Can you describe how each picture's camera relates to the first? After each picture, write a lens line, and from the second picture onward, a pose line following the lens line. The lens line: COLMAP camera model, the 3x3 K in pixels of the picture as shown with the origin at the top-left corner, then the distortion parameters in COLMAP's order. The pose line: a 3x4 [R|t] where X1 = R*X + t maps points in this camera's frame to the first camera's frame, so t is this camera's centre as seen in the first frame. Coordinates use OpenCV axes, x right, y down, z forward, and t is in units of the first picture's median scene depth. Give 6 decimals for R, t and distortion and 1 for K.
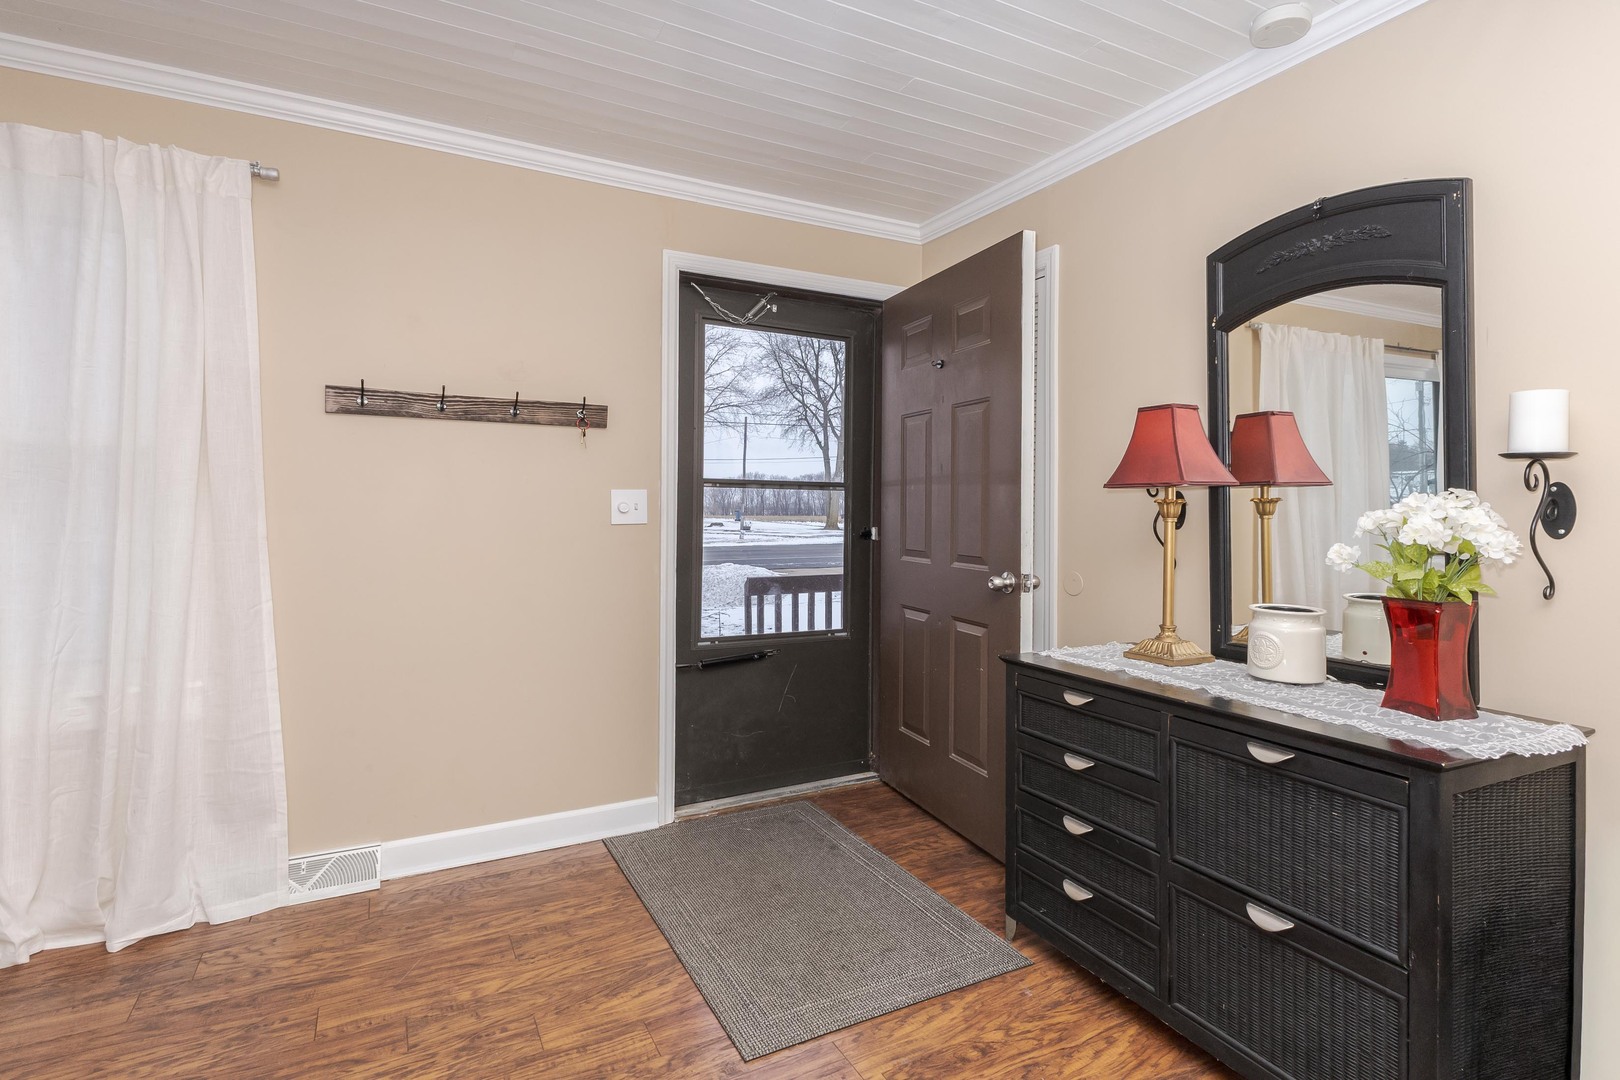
lens RADIAL K [[803.0, 0, 813.3], [0, 803.0, 495.8], [0, 0, 1]] dist [0.001182, 0.000283]
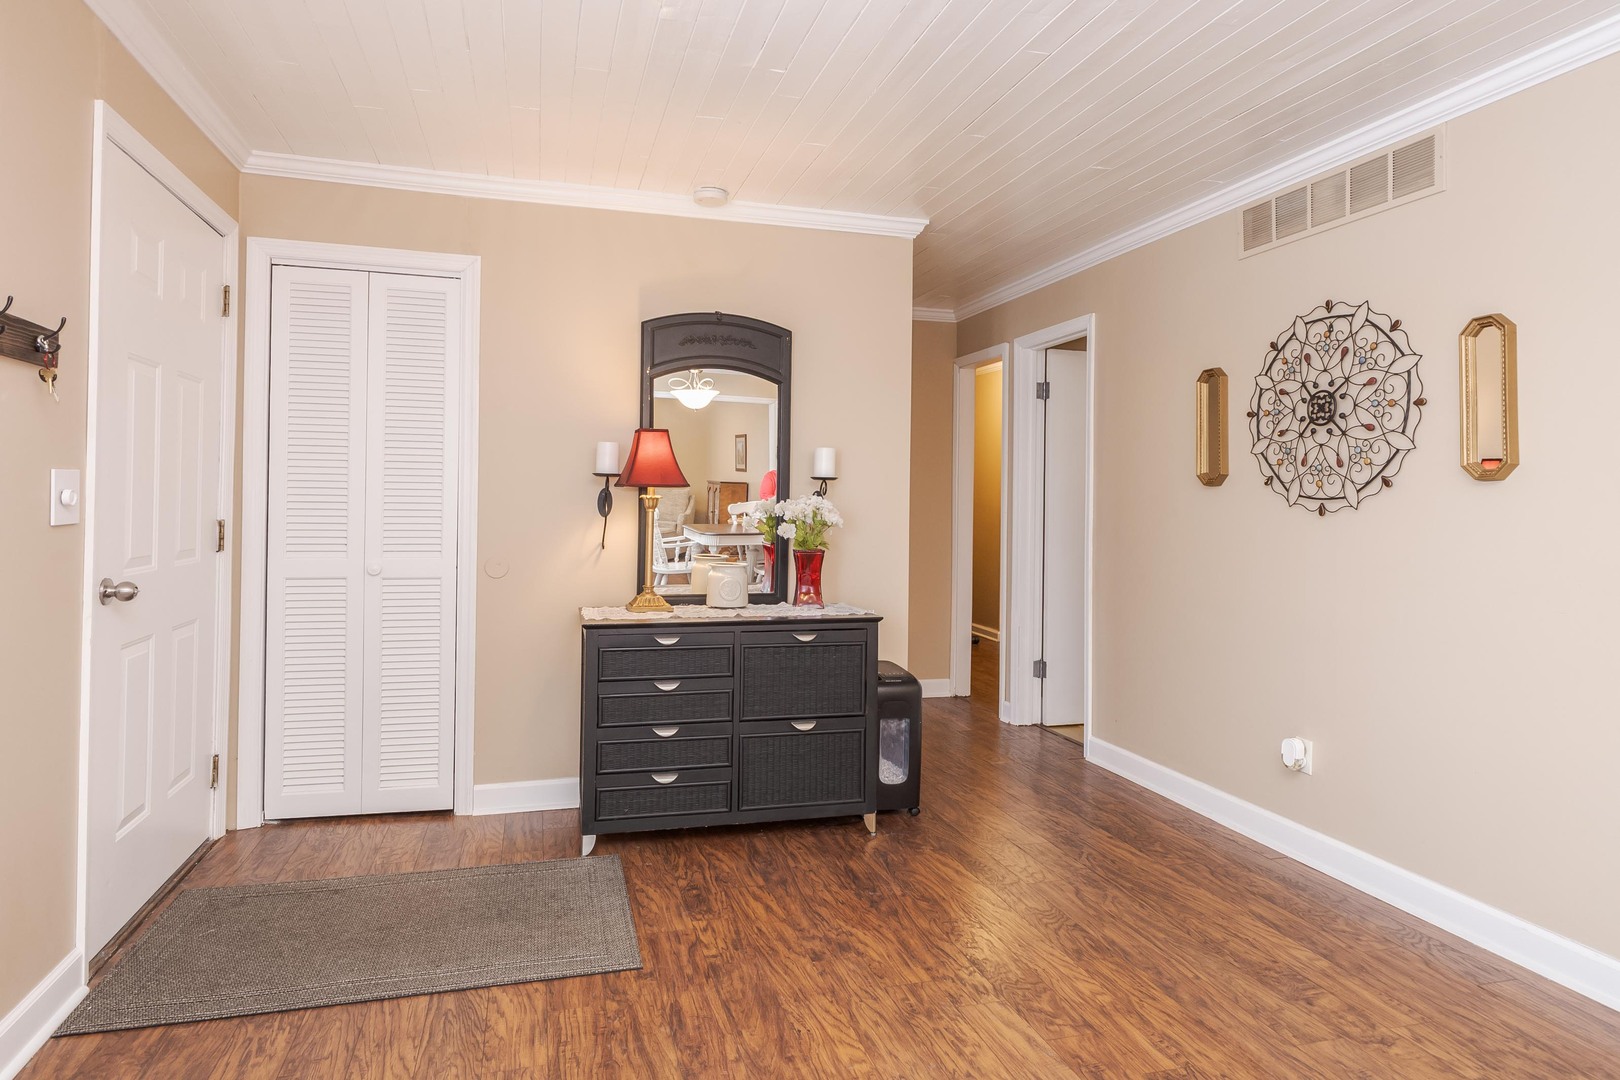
lens RADIAL K [[957.9, 0, 812.0], [0, 957.9, 519.8], [0, 0, 1]] dist [-0.032068, 0.001936]
pose [[0.207583, -0.021318, 0.977985, -1.287200], [-0.019896, 0.999464, 0.026009, -0.006206], [-0.978015, -0.024857, 0.207047, 0.435385]]
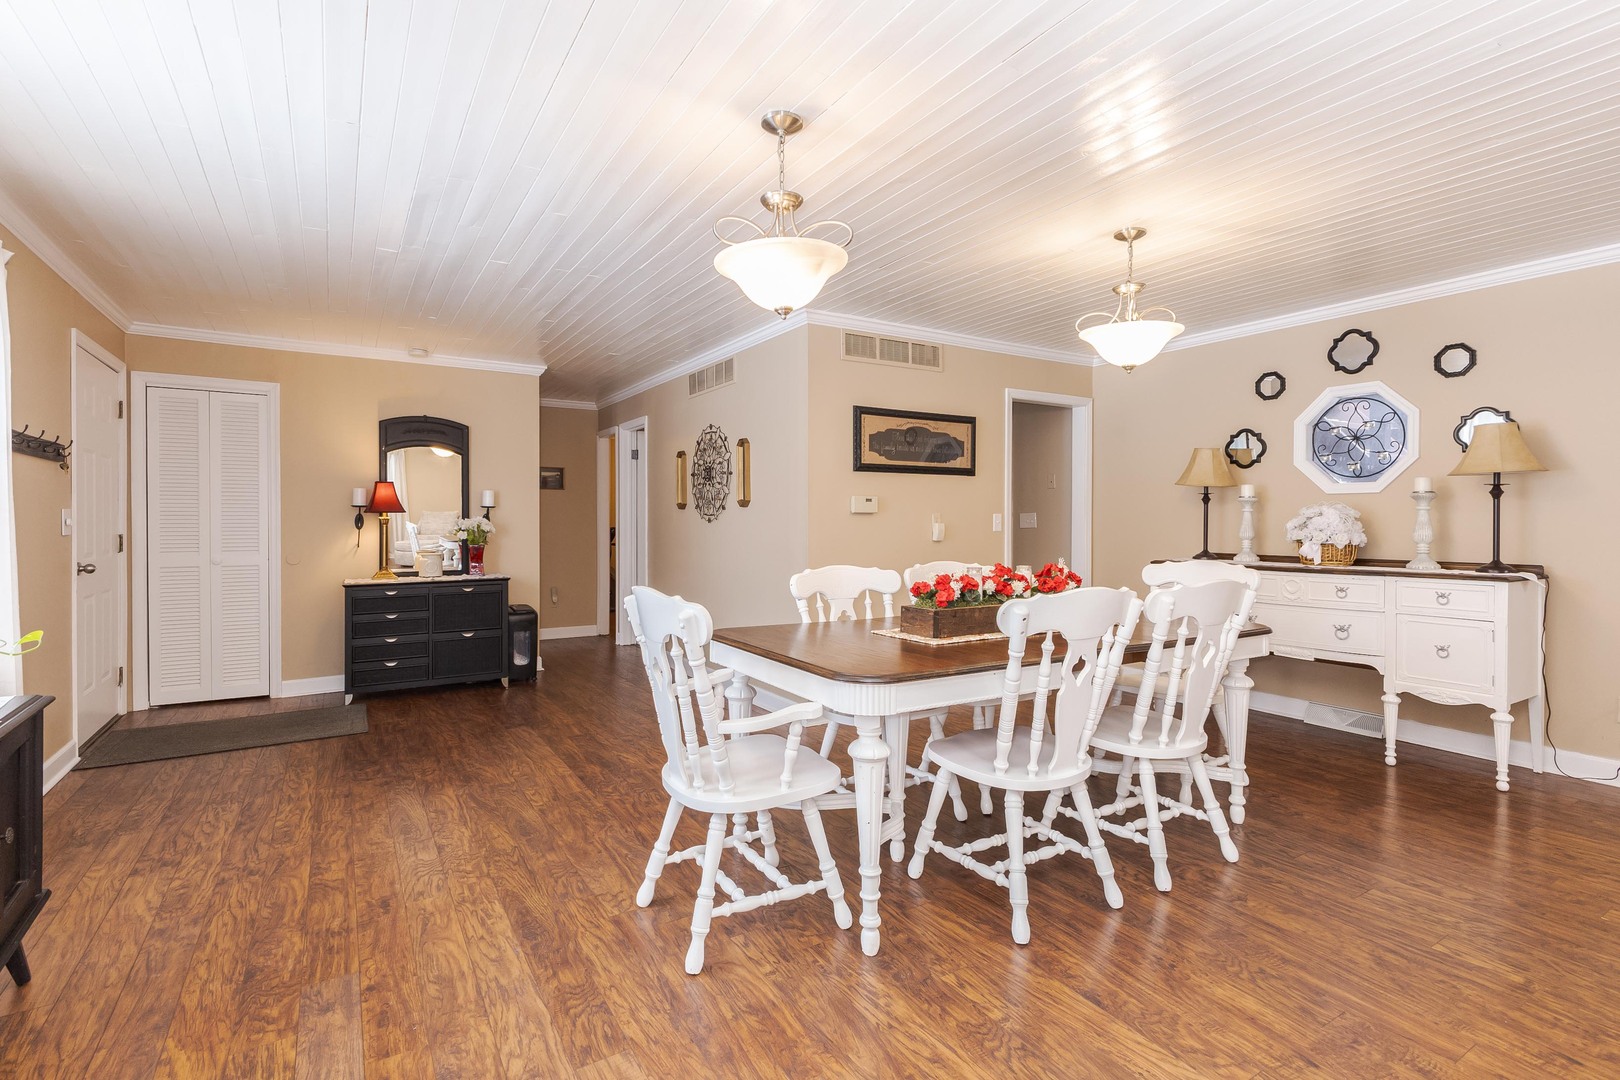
lens RADIAL K [[824.4, 0, 810.0], [0, 824.4, 540.0], [0, 0, 1]] dist [-0.033630, 0.001086]
pose [[-0.033605, -0.030772, 0.998961, -2.539814], [-0.009038, 0.999494, 0.030484, -0.020700], [-0.999394, -0.008004, -0.033866, -0.315051]]
